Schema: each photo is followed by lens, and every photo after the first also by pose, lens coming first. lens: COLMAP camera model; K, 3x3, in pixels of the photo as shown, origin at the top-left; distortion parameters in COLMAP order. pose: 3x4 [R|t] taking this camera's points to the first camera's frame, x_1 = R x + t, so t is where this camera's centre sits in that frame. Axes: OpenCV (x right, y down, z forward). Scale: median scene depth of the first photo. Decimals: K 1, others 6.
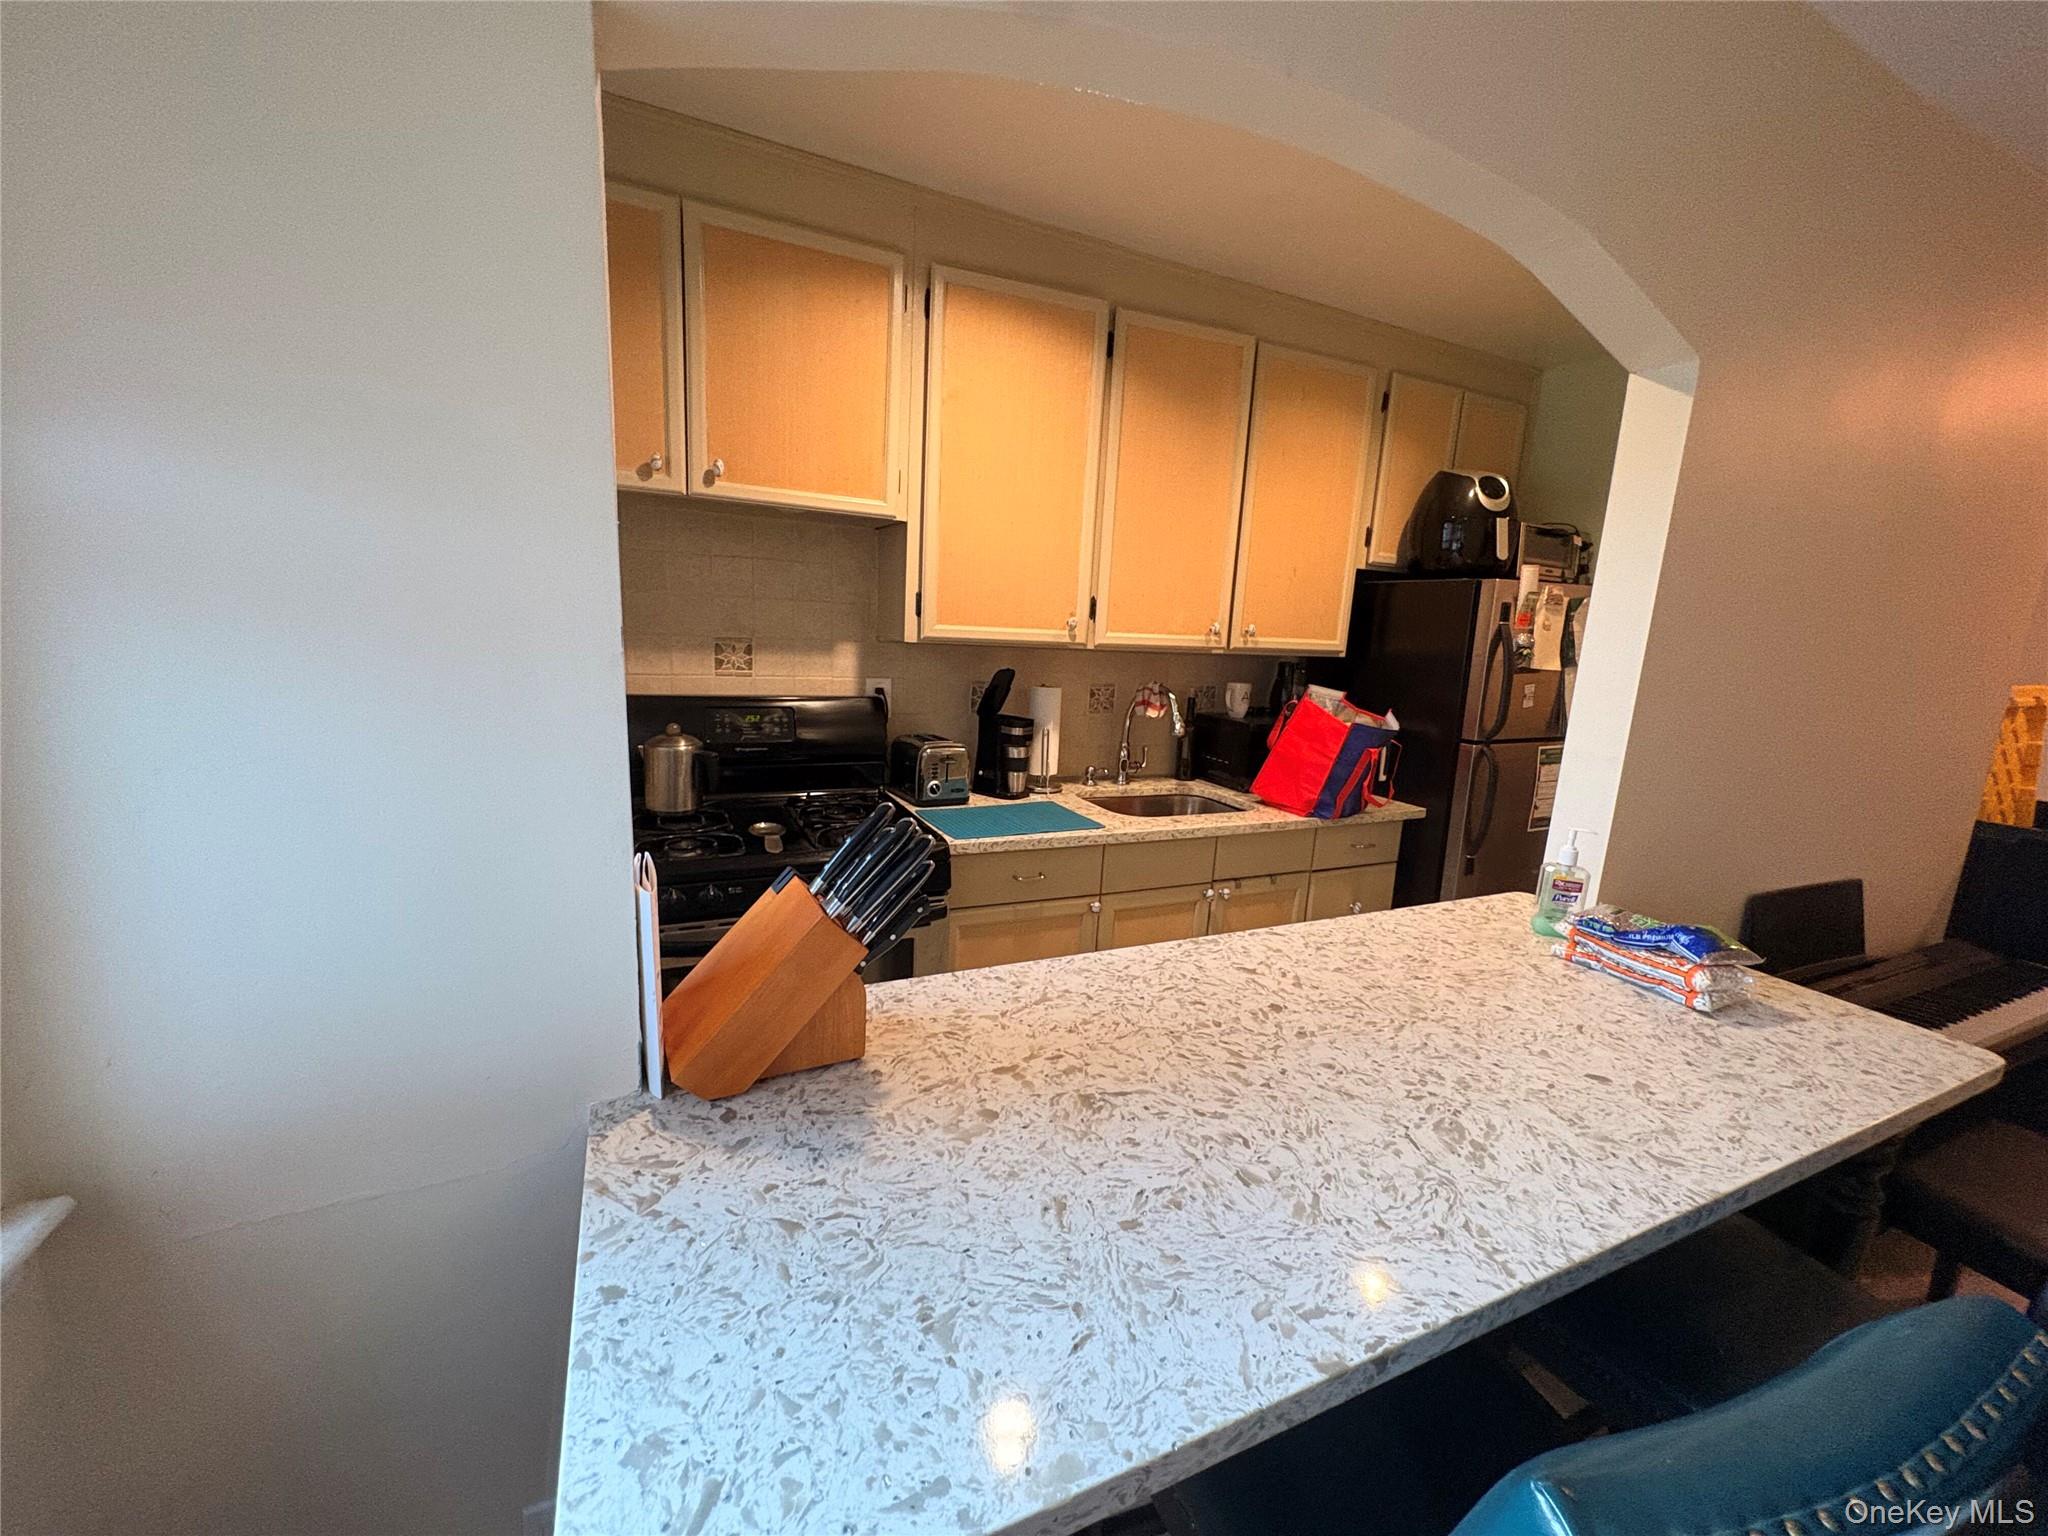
lens RADIAL K [[817.2, 0, 1021.4], [0, 817.2, 767.8], [0, 0, 1]] dist [-0.001082, 0.000691]
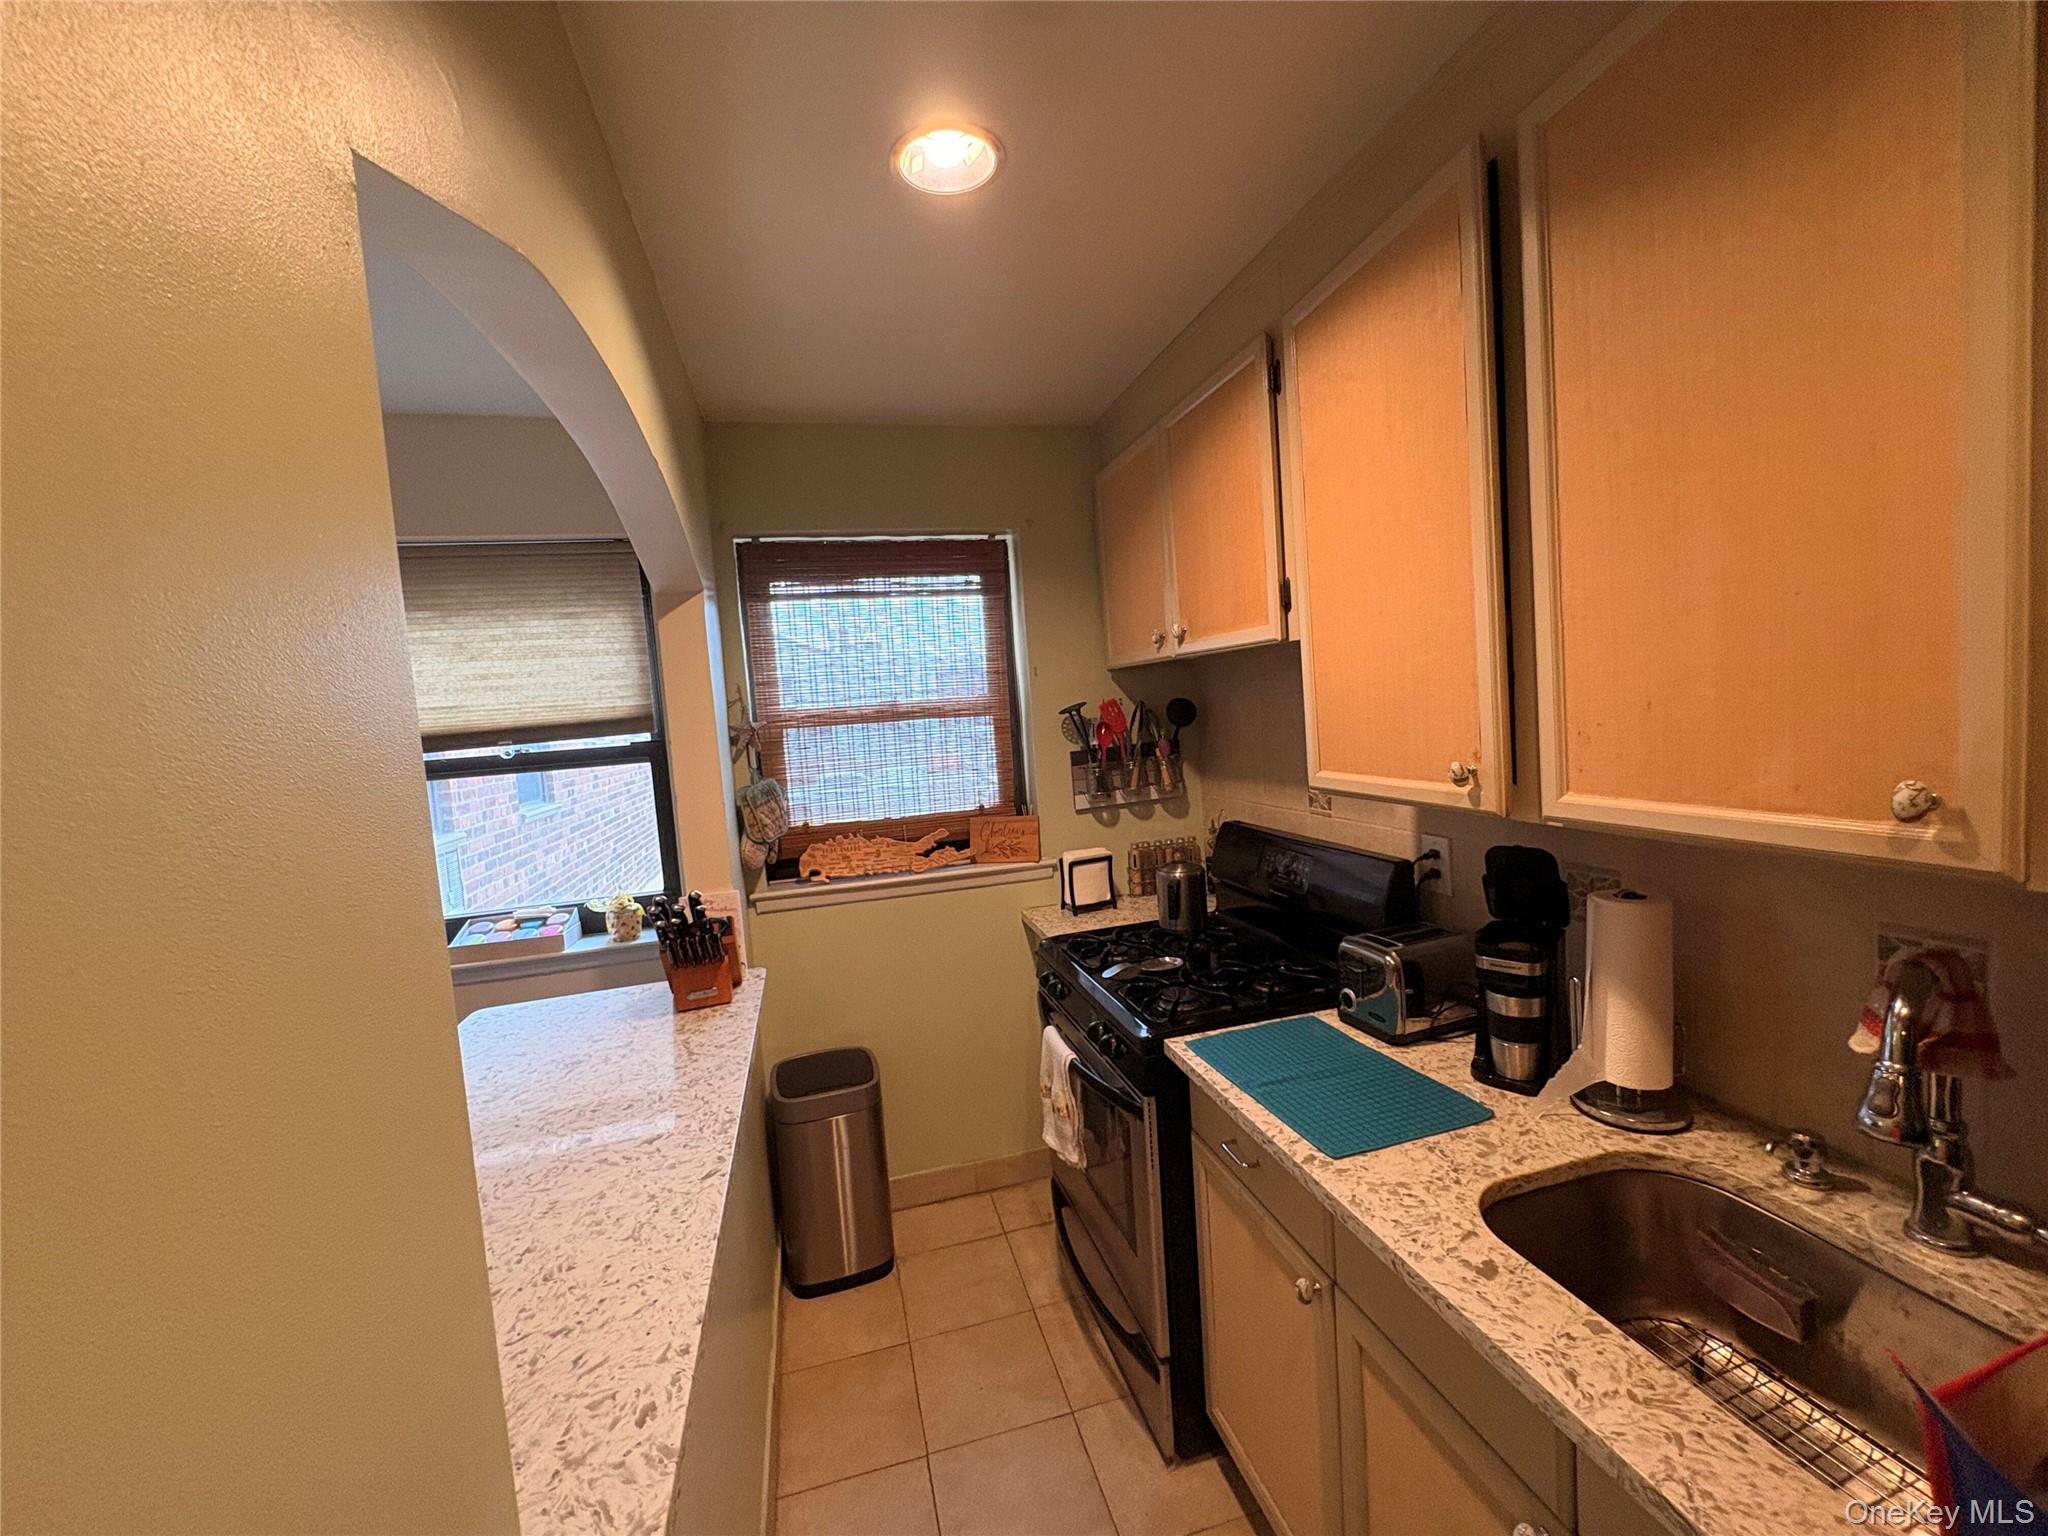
lens RADIAL K [[817.2, 0, 1023.5], [0, 817.2, 766.2], [0, 0, 1]] dist [-0.001082, 0.000691]
pose [[-0.182161, 0.029519, -0.982825, 1.346154], [-0.120369, 0.991362, 0.052086, -0.377846], [0.975873, 0.127790, -0.177035, 1.774584]]
